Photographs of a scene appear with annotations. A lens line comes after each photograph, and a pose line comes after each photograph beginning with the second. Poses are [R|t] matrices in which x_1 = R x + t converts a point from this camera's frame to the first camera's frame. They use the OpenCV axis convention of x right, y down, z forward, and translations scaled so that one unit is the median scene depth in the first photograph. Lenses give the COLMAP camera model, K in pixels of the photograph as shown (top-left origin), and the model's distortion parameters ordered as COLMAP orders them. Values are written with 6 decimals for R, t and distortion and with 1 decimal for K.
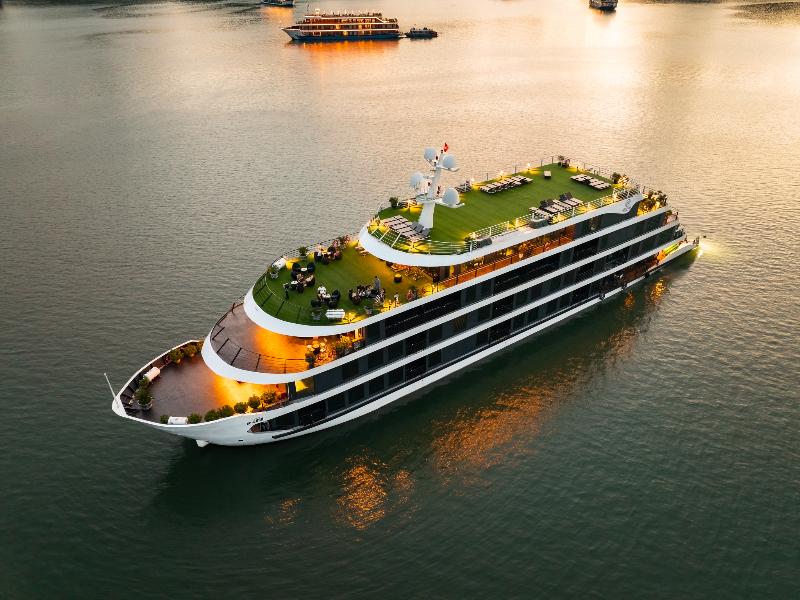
lens RADIAL K [[654.2, 0, 374.7], [0, 654.2, 299.5], [0, 0, 1]] dist [-0.042369, 0.001223]
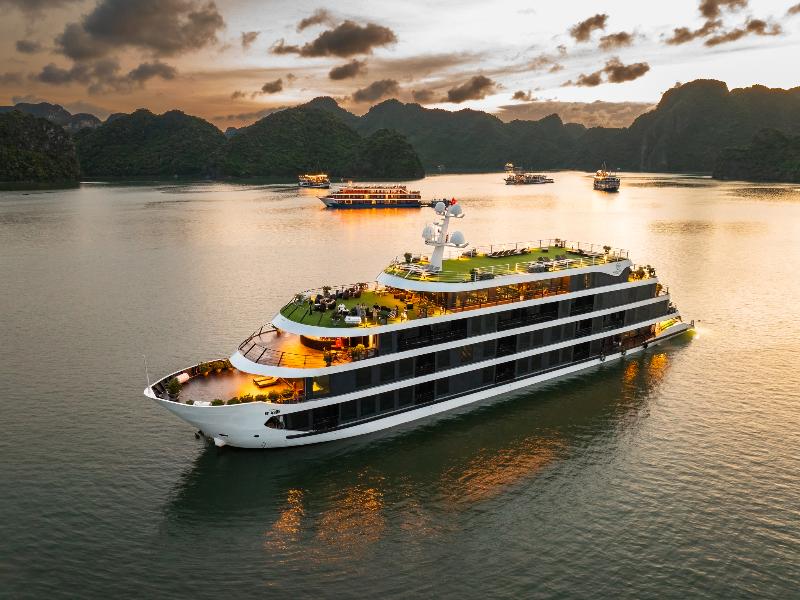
lens RADIAL K [[654.2, 0, 374.7], [0, 654.2, 299.5], [0, 0, 1]] dist [-0.042369, 0.001223]
pose [[0.998861, 0.023707, -0.041409, 0.018090], [-0.035713, 0.946978, -0.319306, 0.267002], [0.031644, 0.320422, 0.946746, -0.054118]]
